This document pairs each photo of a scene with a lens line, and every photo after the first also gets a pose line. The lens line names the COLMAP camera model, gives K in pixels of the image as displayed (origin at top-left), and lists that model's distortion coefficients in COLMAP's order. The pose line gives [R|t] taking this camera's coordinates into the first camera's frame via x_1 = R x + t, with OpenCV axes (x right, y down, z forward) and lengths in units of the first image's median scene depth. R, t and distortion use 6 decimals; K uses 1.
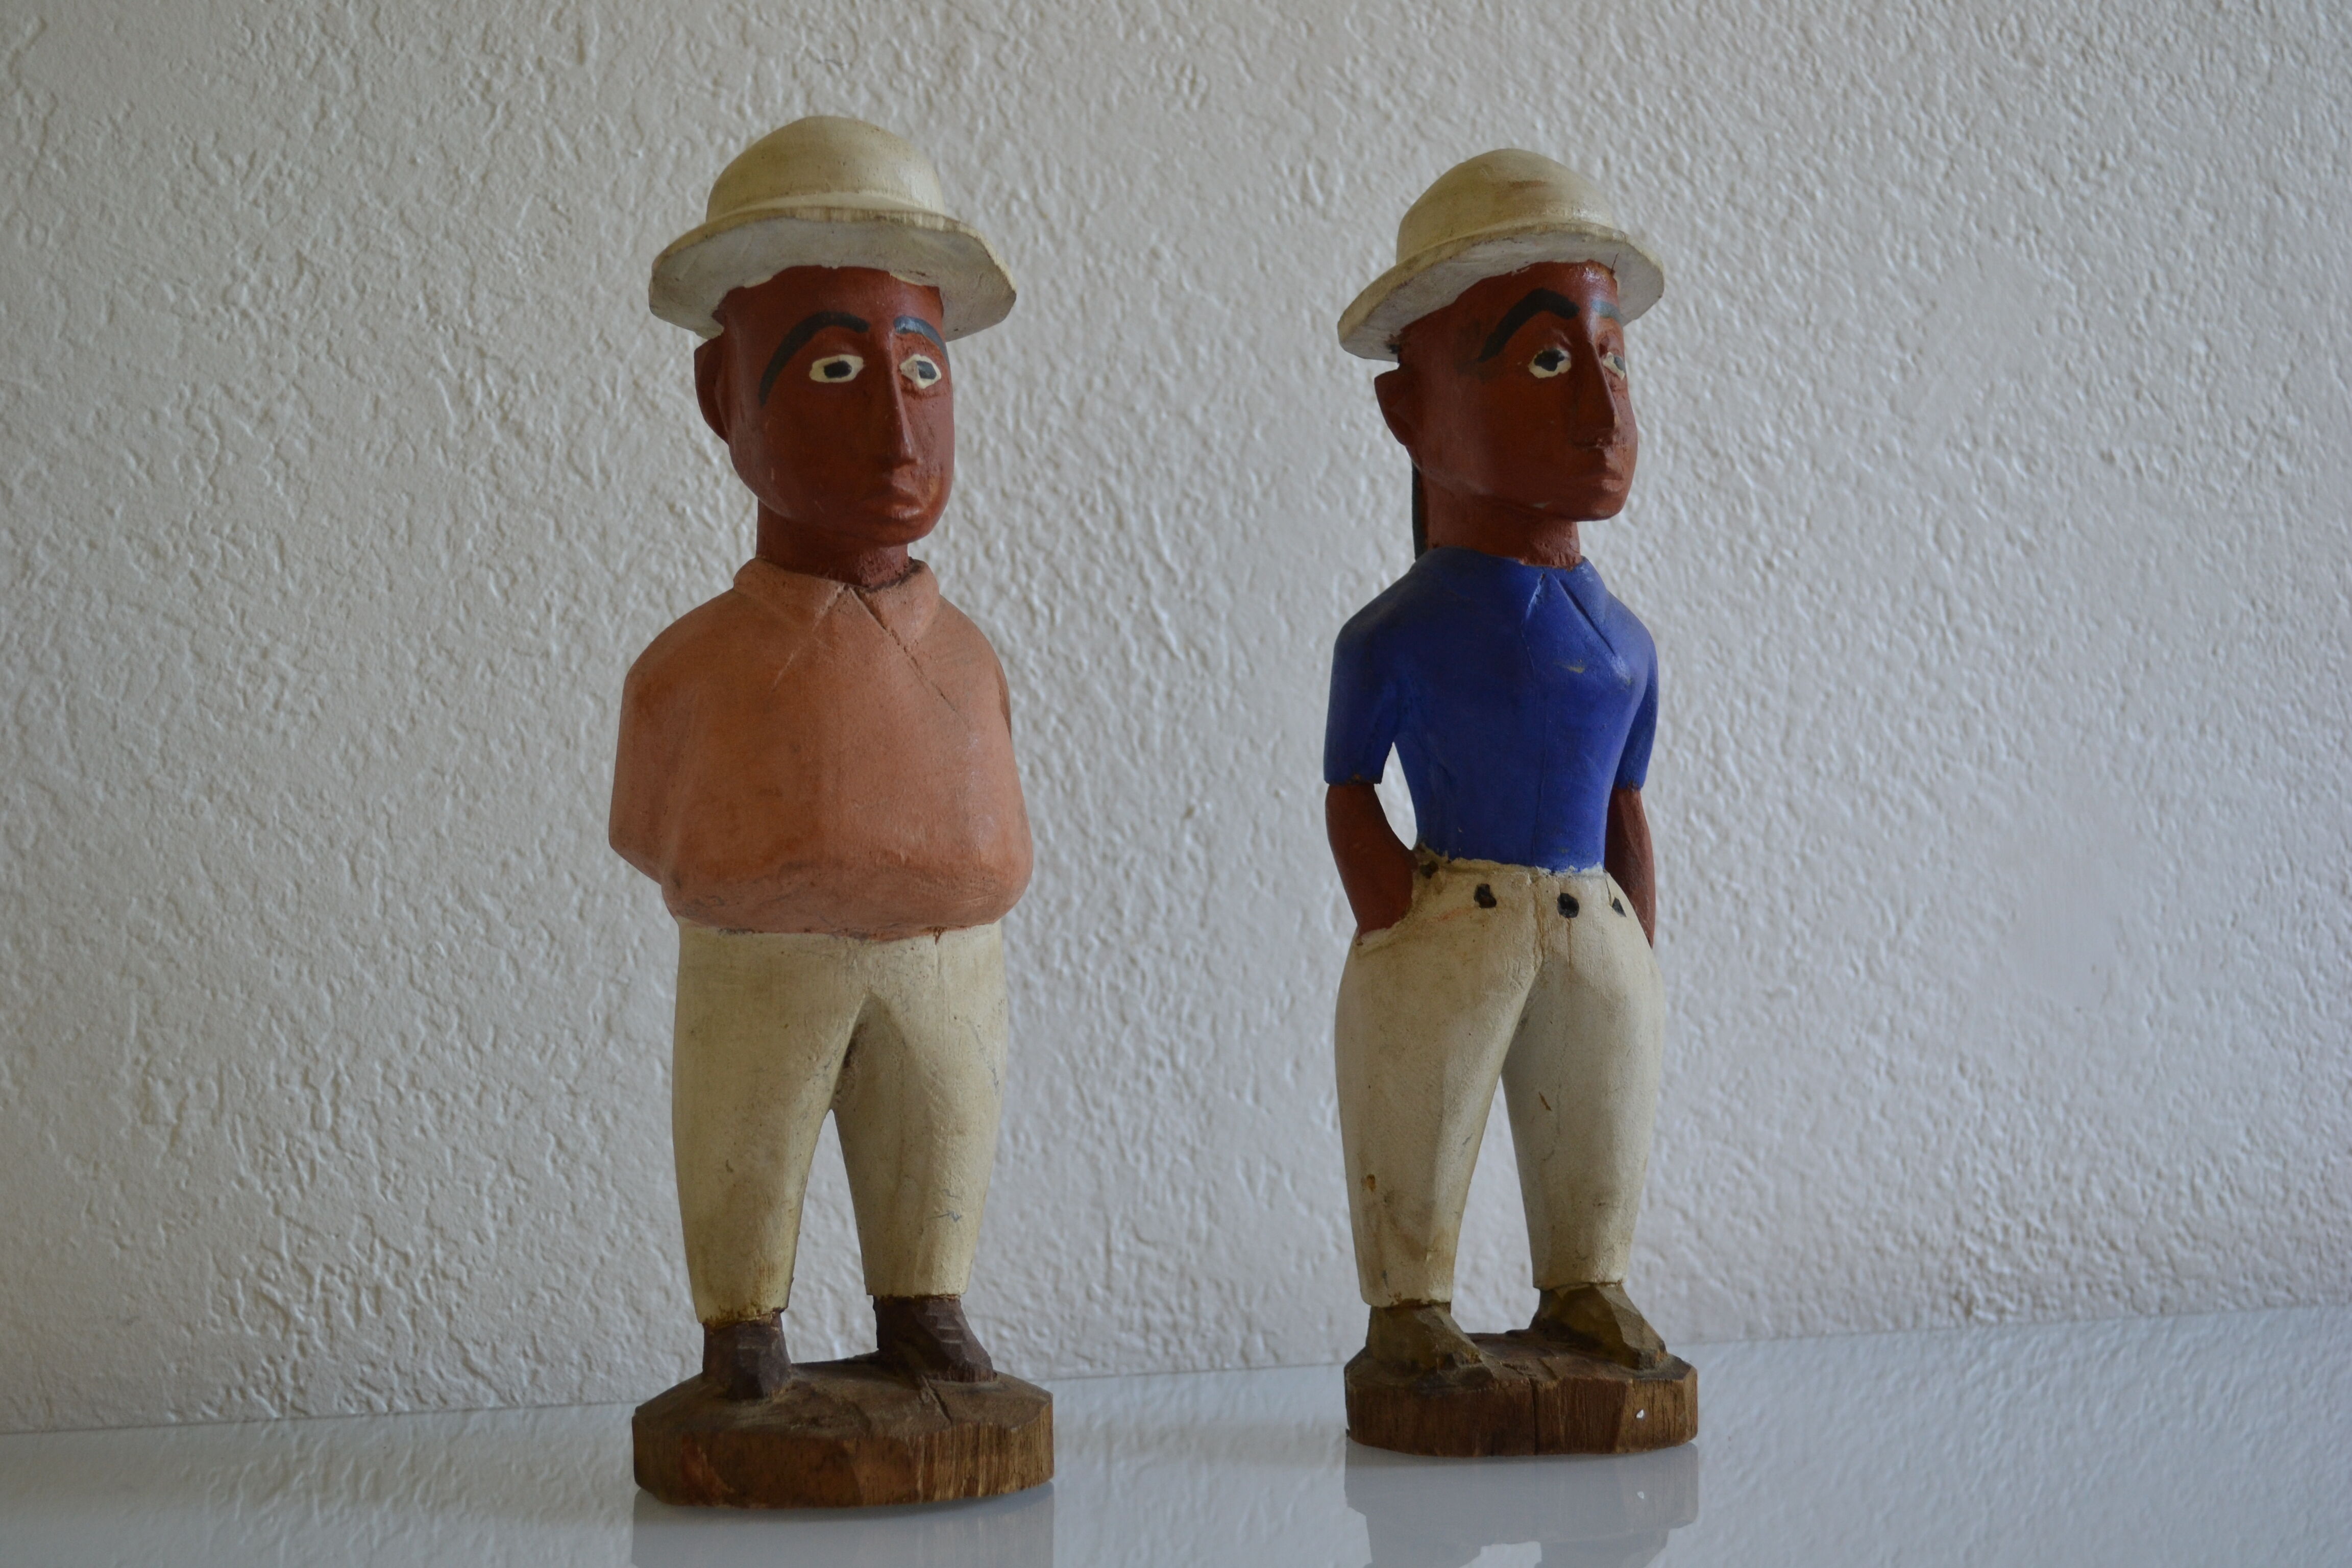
lens RADIAL K [[2972.3, 0, 1168.5], [0, 2972.3, 807.3], [0, 0, 1]] dist [-0.046449, 0.025194]
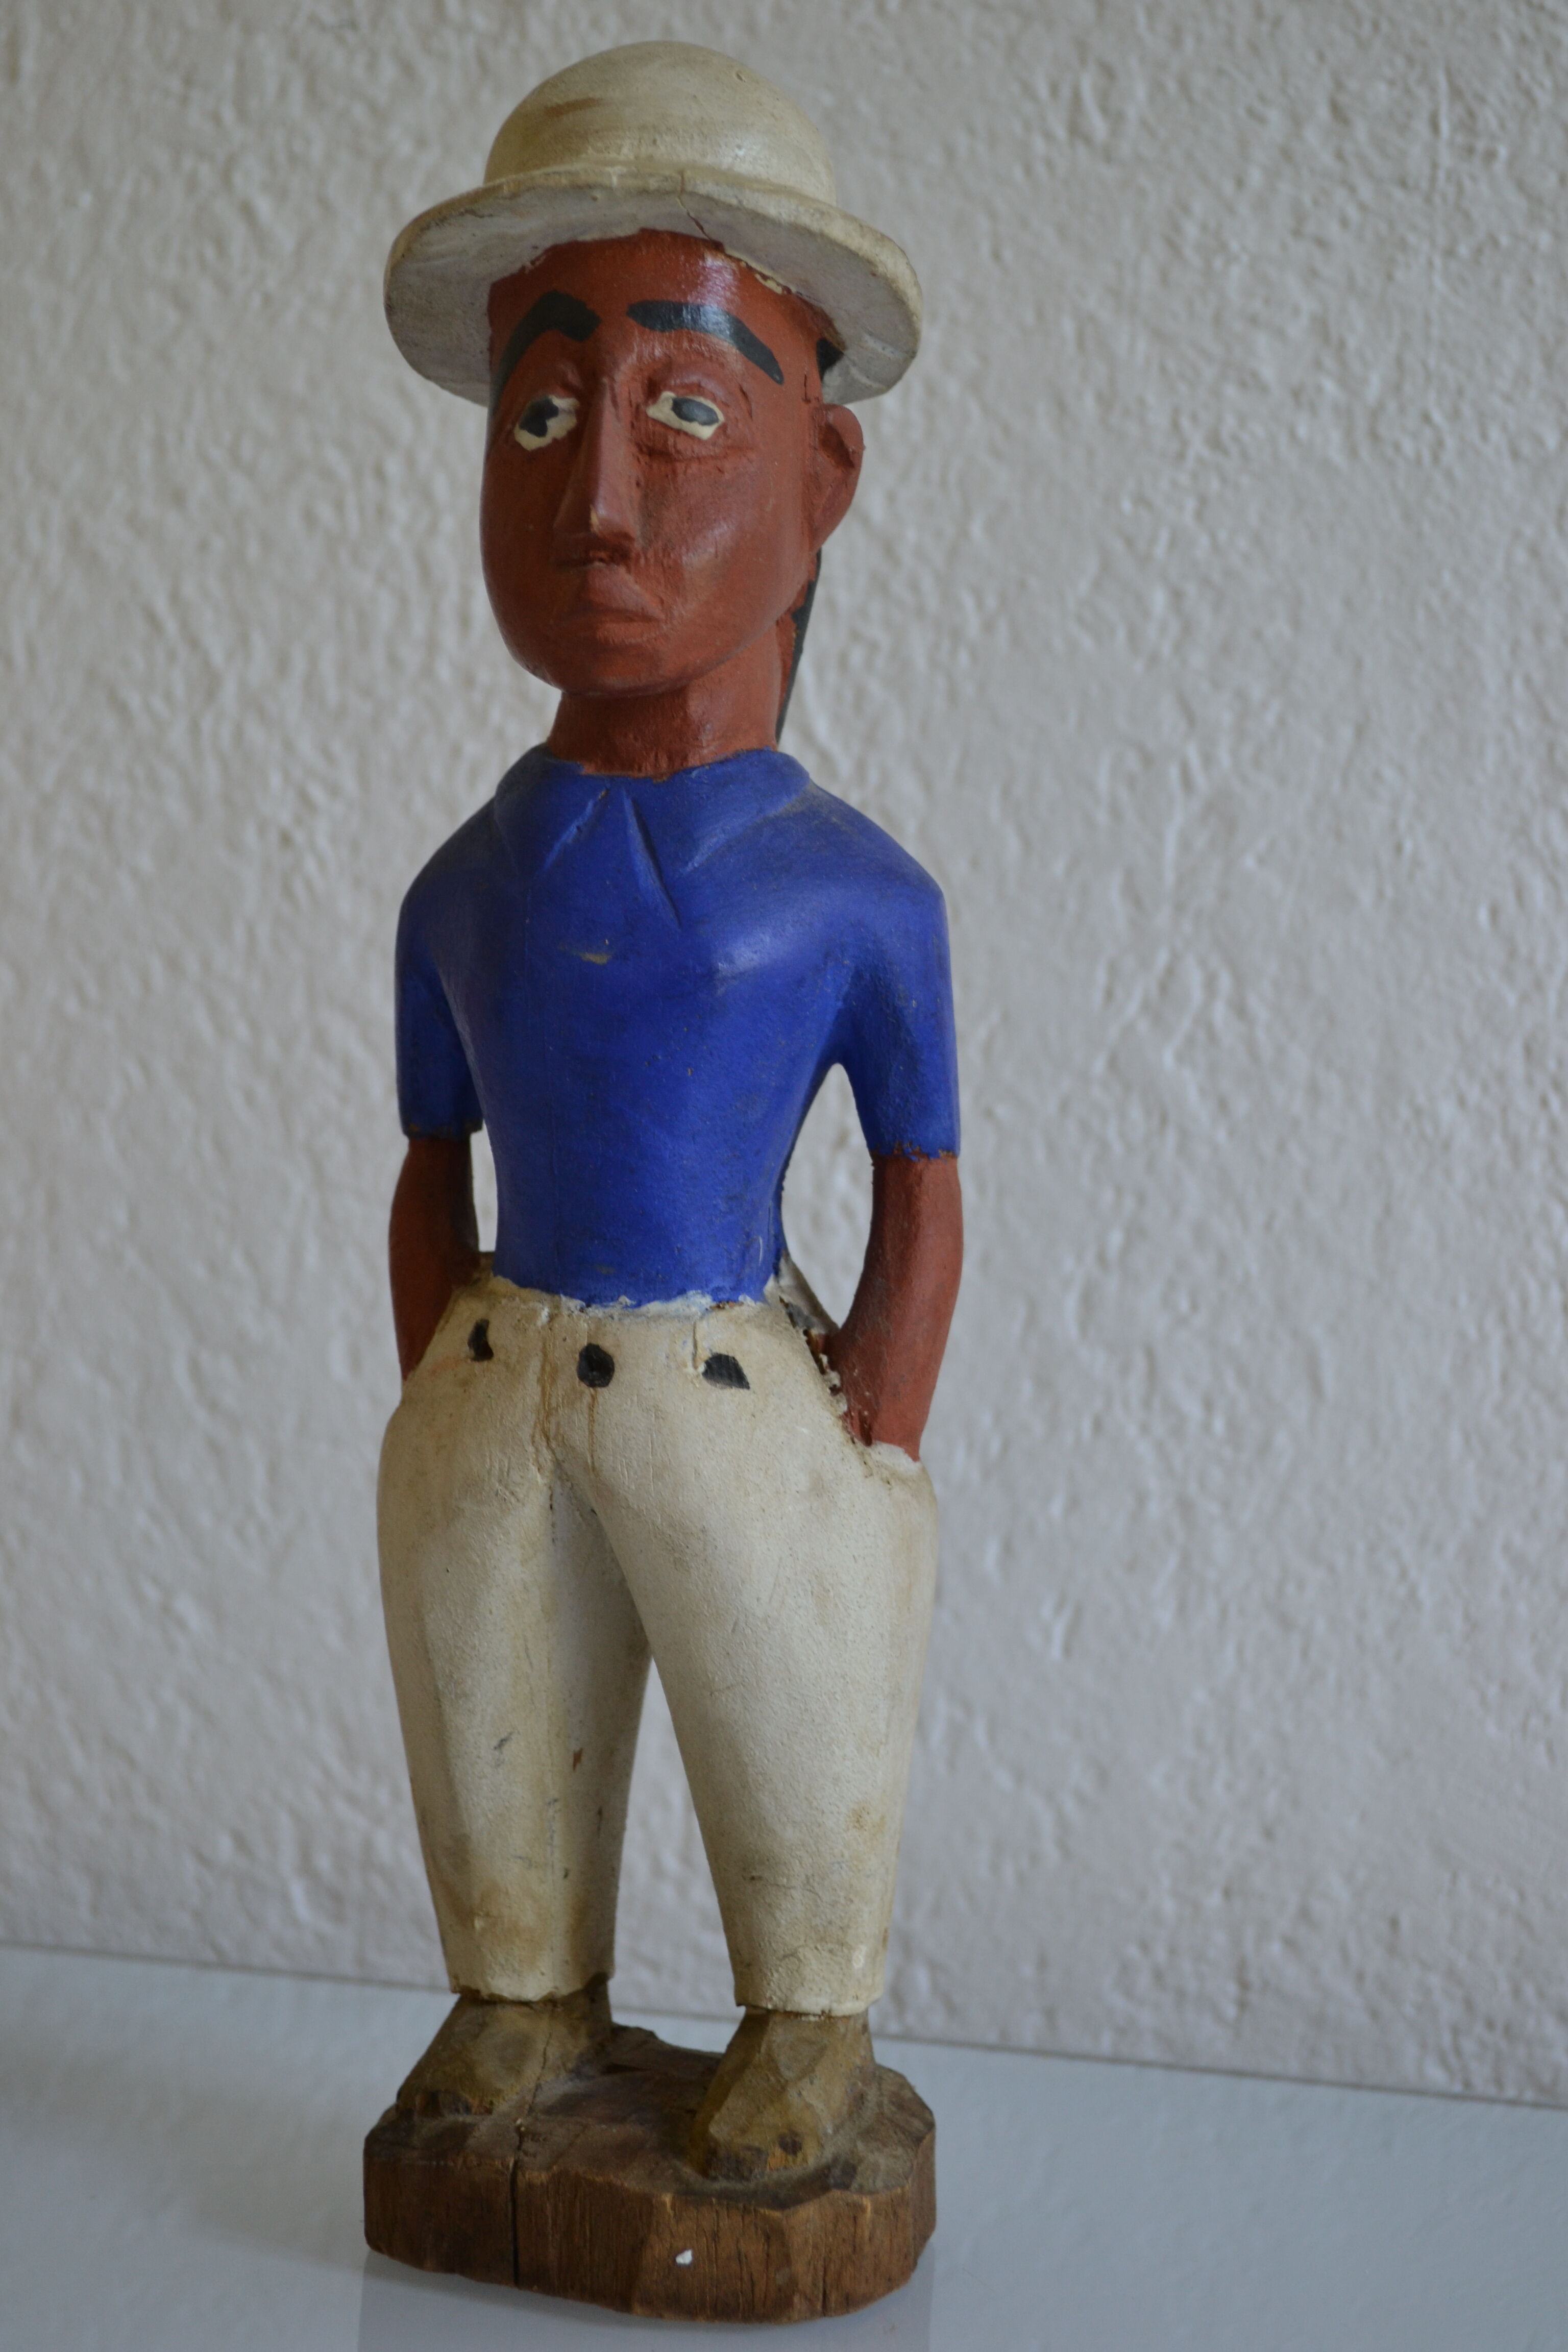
lens RADIAL K [[3749.2, 0, 744.6], [0, 3749.2, 1180.3], [0, 0, 1]] dist [-0.020304, 0.050130]
pose [[0.799678, 0.038562, -0.599189, 0.474522], [-0.004292, 0.998277, 0.058518, -0.036621], [0.600414, -0.044224, 0.798466, 0.348320]]
